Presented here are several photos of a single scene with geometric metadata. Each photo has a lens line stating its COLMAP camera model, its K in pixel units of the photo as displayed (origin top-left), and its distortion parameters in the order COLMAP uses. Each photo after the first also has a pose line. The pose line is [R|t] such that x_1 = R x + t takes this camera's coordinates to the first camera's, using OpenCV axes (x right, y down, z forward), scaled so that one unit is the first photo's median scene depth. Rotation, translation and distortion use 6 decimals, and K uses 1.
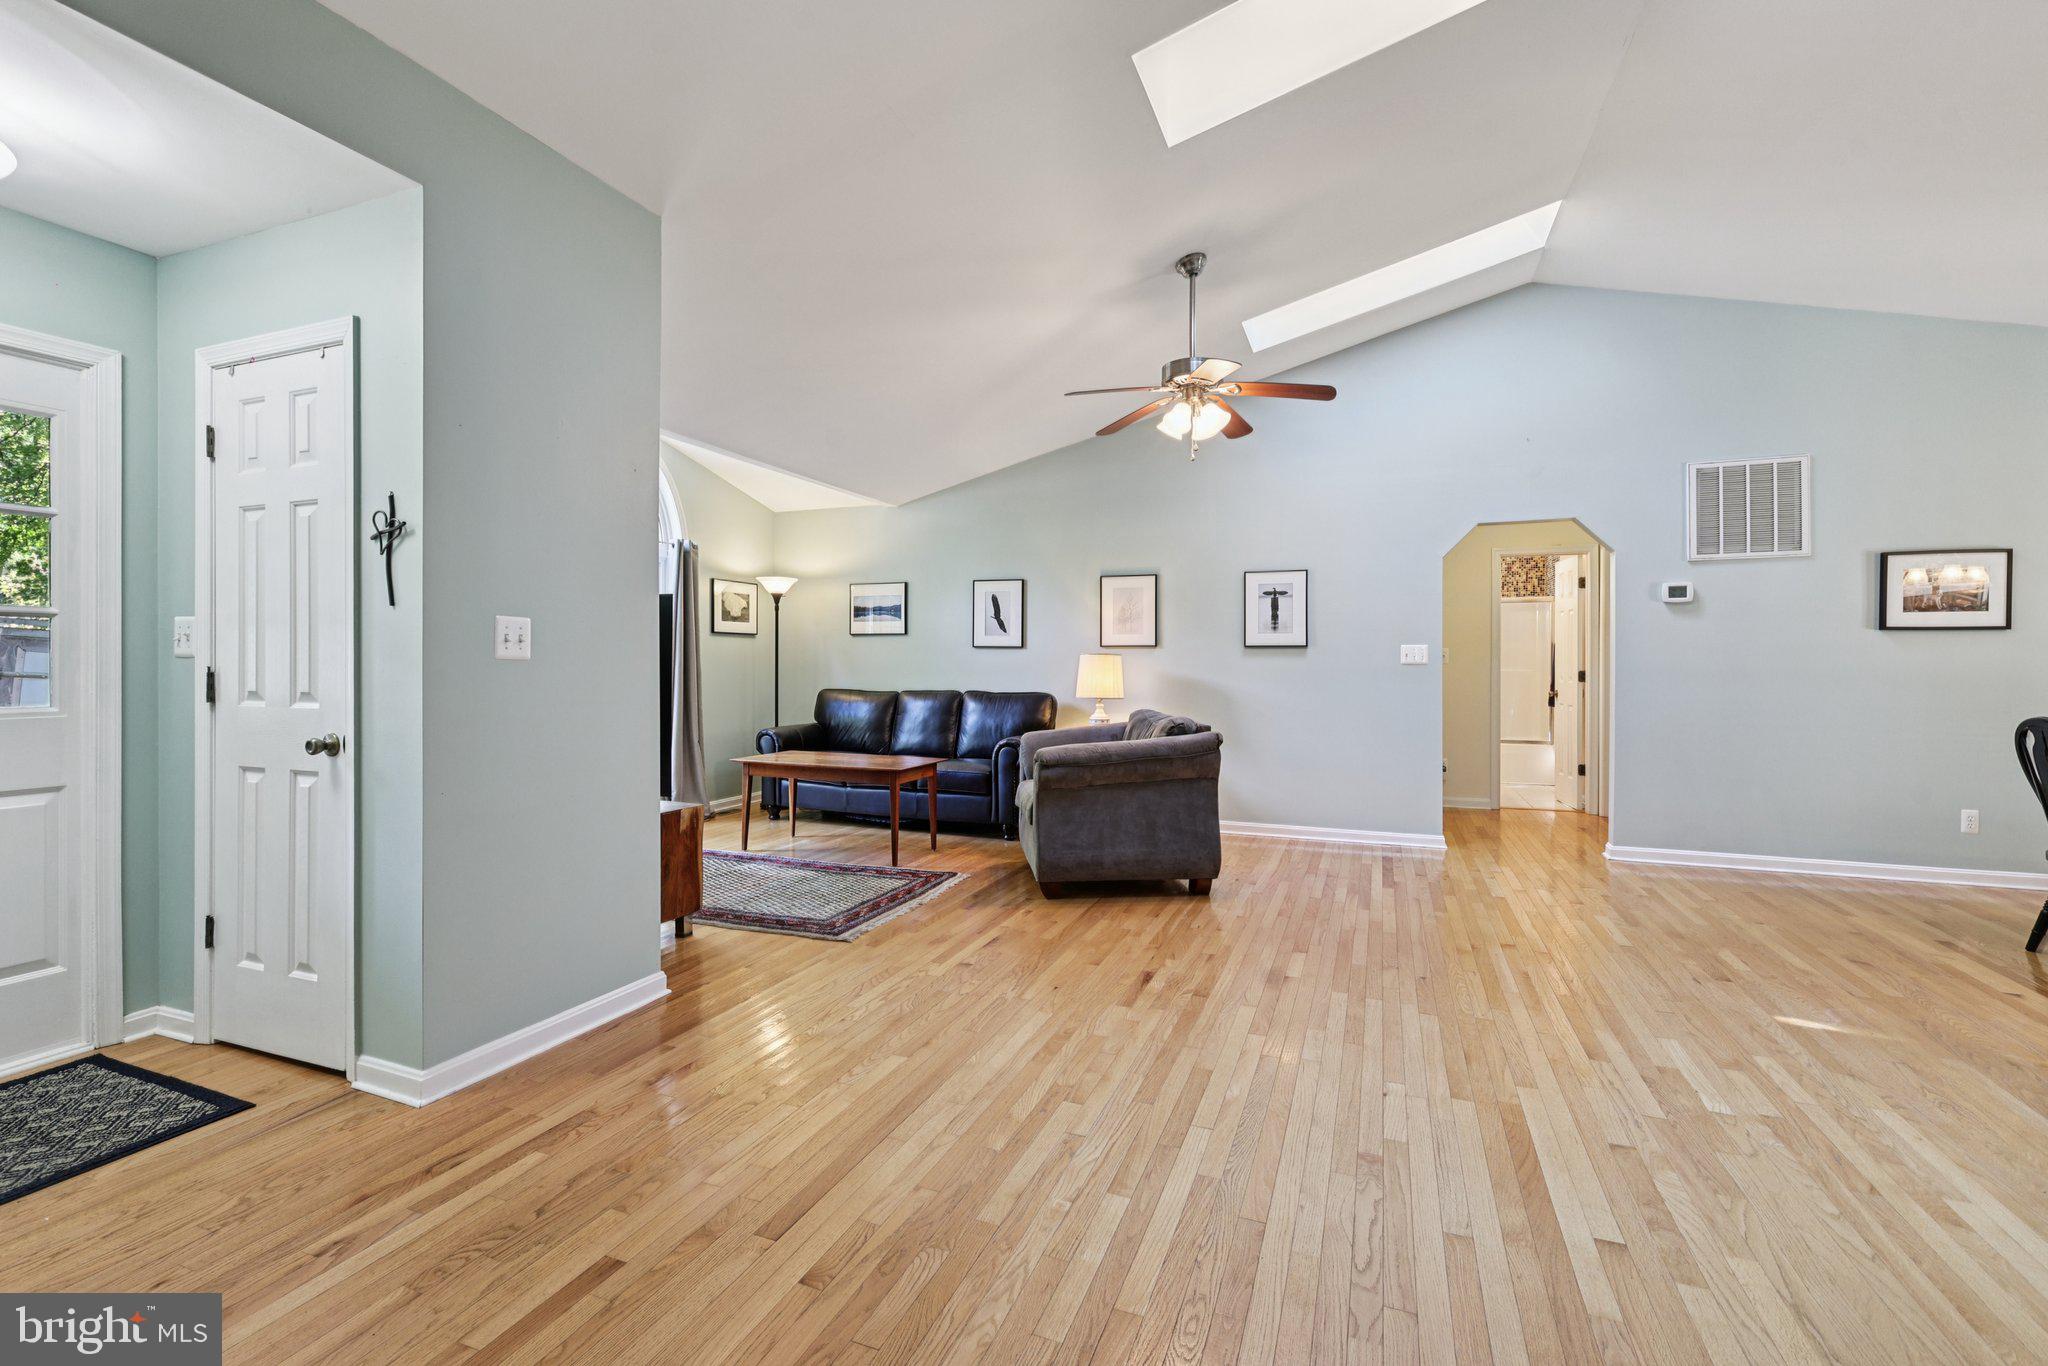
lens RADIAL K [[895.8, 0, 1025.1], [0, 895.8, 660.7], [0, 0, 1]] dist [0.002259, -0.000006]
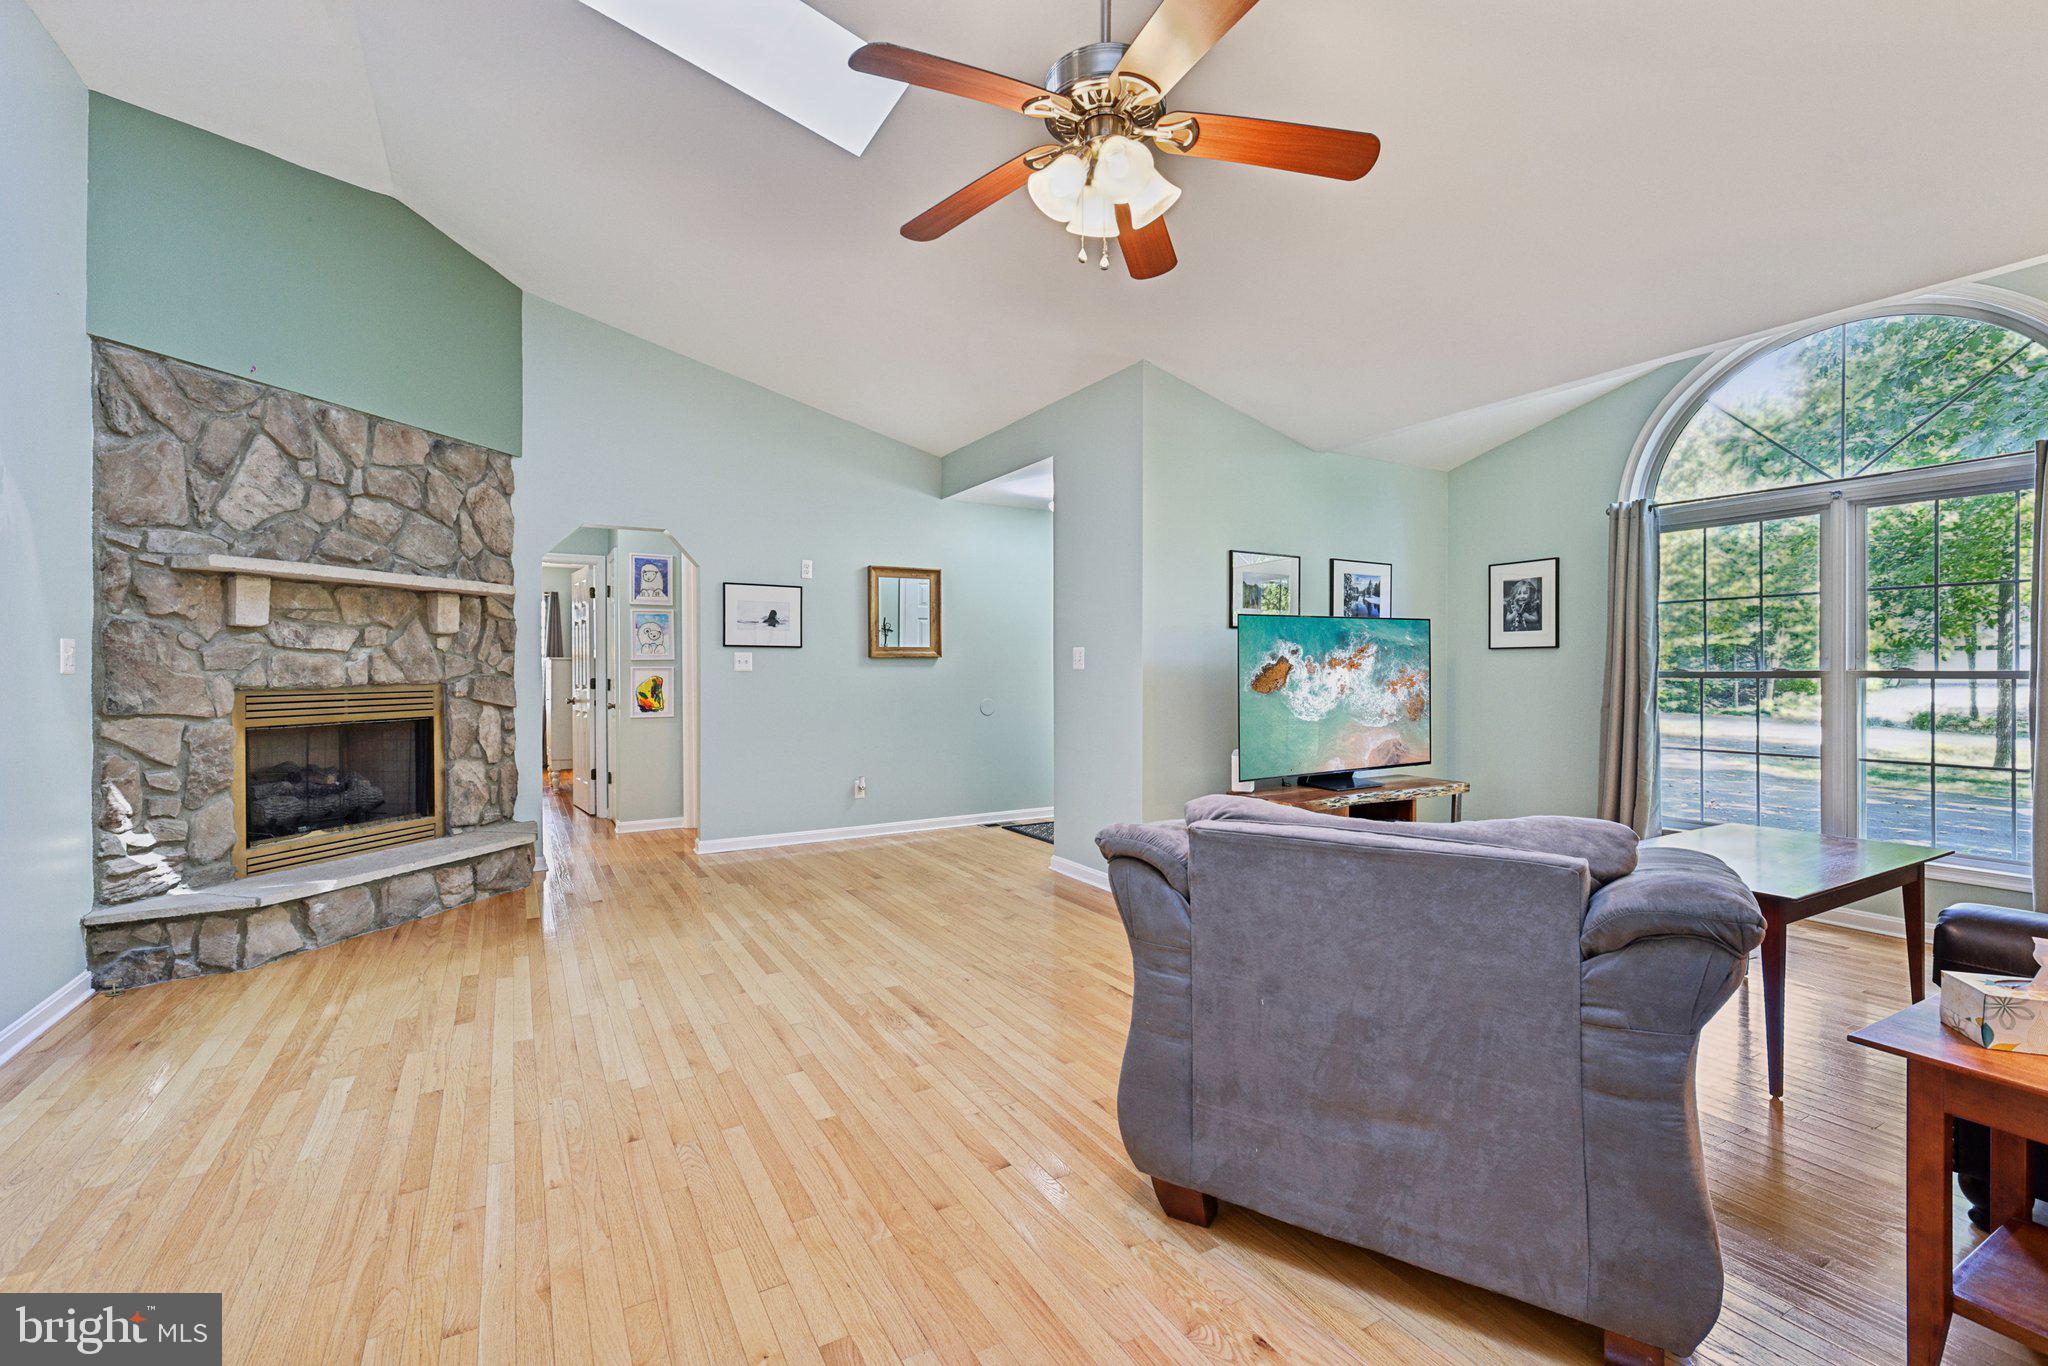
lens RADIAL K [[894.9, 0, 1022.5], [0, 894.9, 675.7], [0, 0, 1]] dist [0.002643, 0.000244]
pose [[-0.622753, 0.002906, -0.782413, 0.559998], [0.001482, 0.999996, 0.002535, 0.003235], [0.782417, 0.000420, -0.622755, 1.171214]]
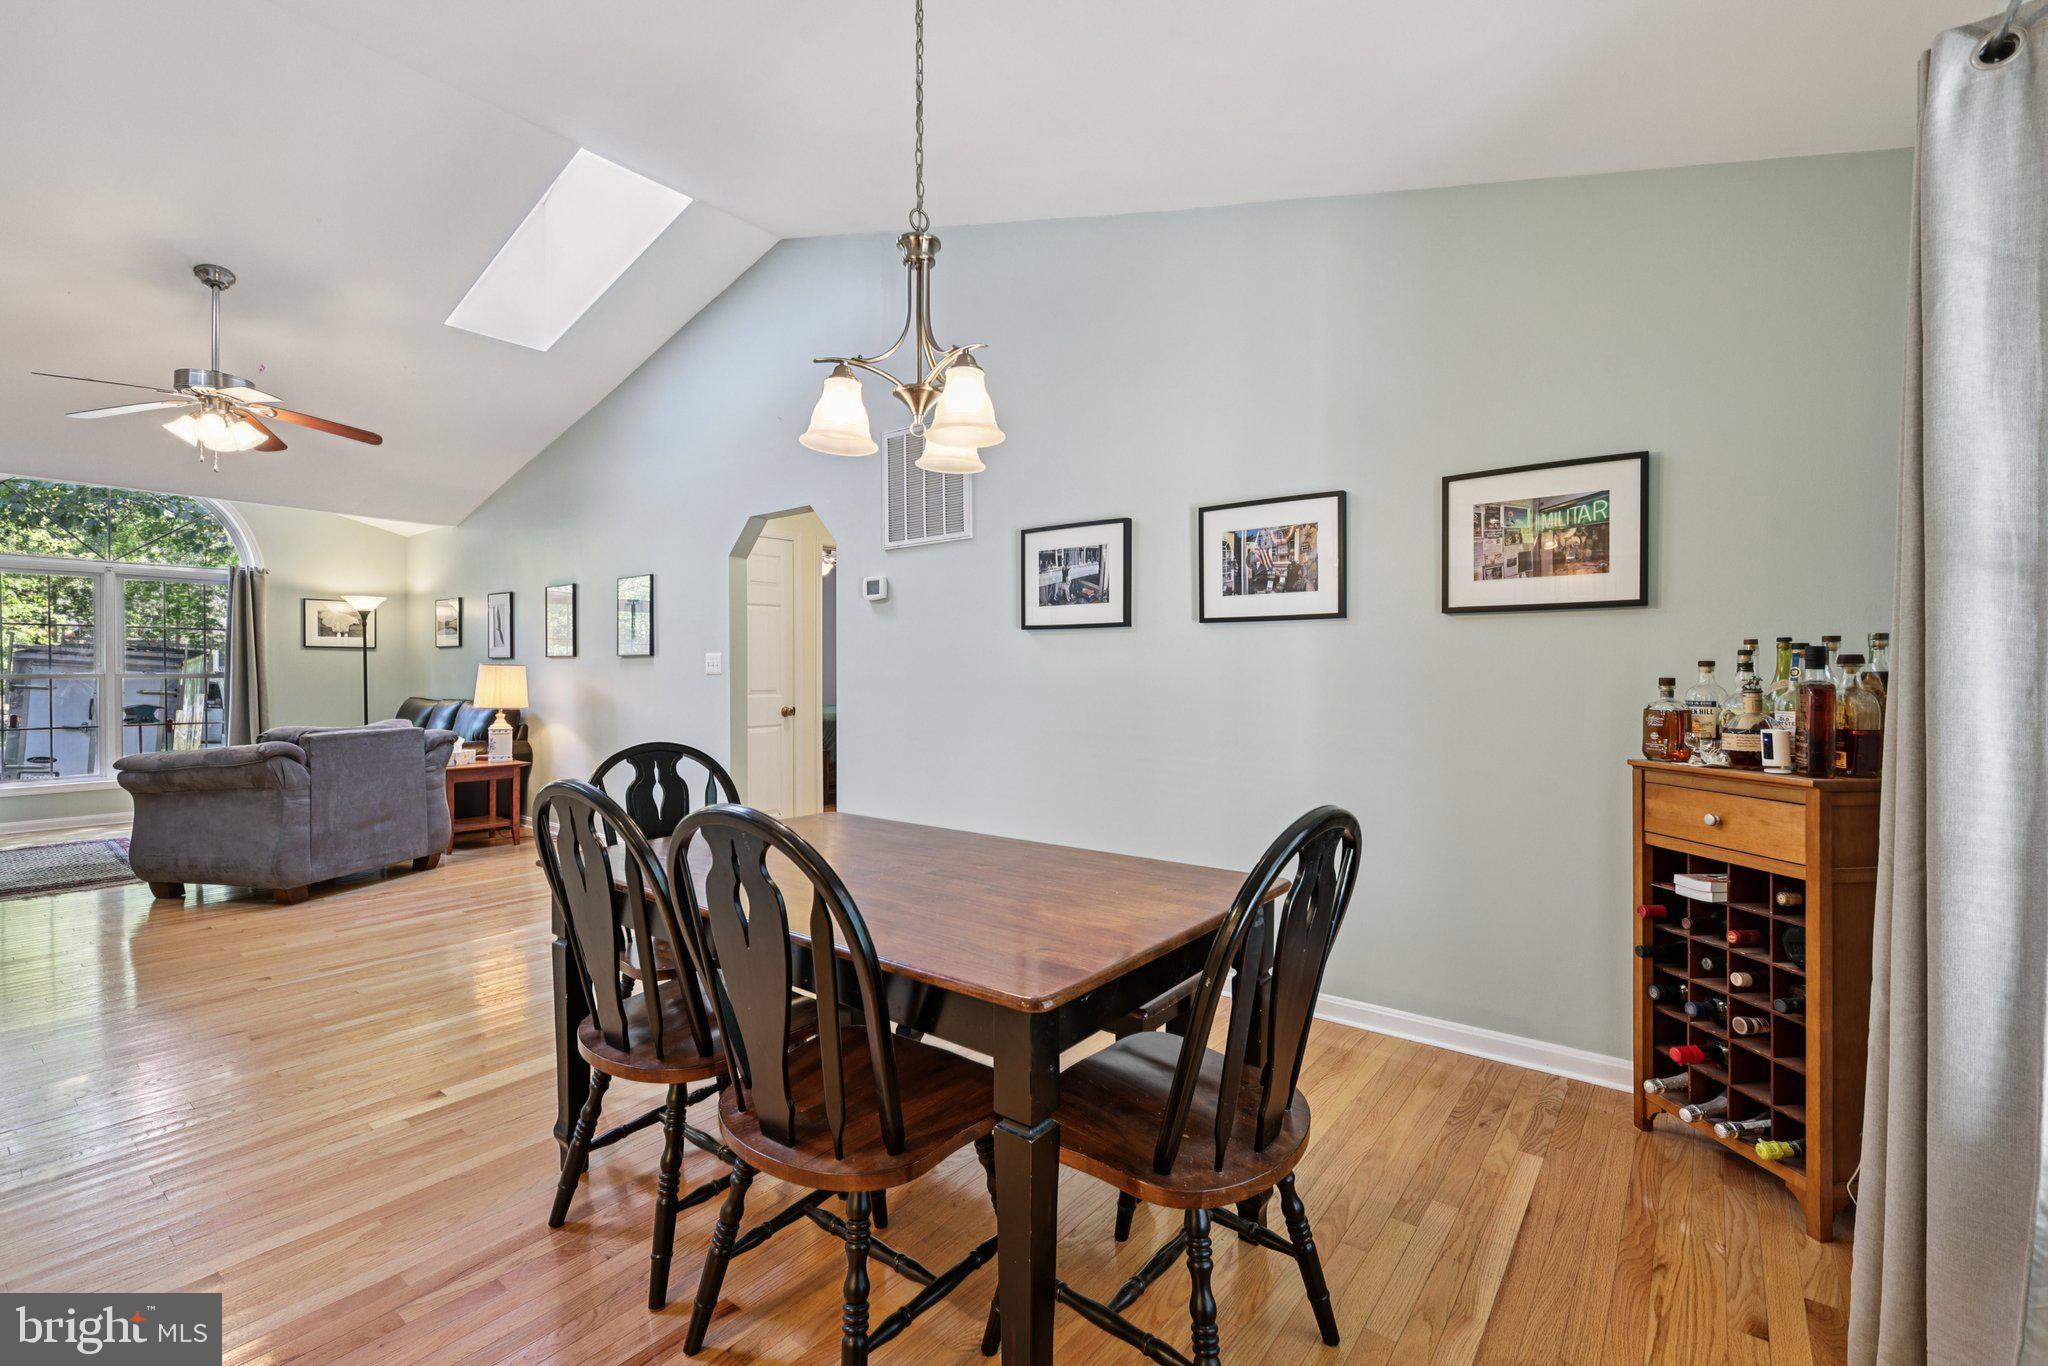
lens RADIAL K [[894.9, 0, 1022.5], [0, 894.9, 675.7], [0, 0, 1]] dist [0.002643, 0.000244]
pose [[0.959958, -0.000857, -0.280142, 1.220399], [0.001724, 0.999994, 0.002848, 0.003487], [0.280138, -0.003216, 0.959954, 0.264506]]
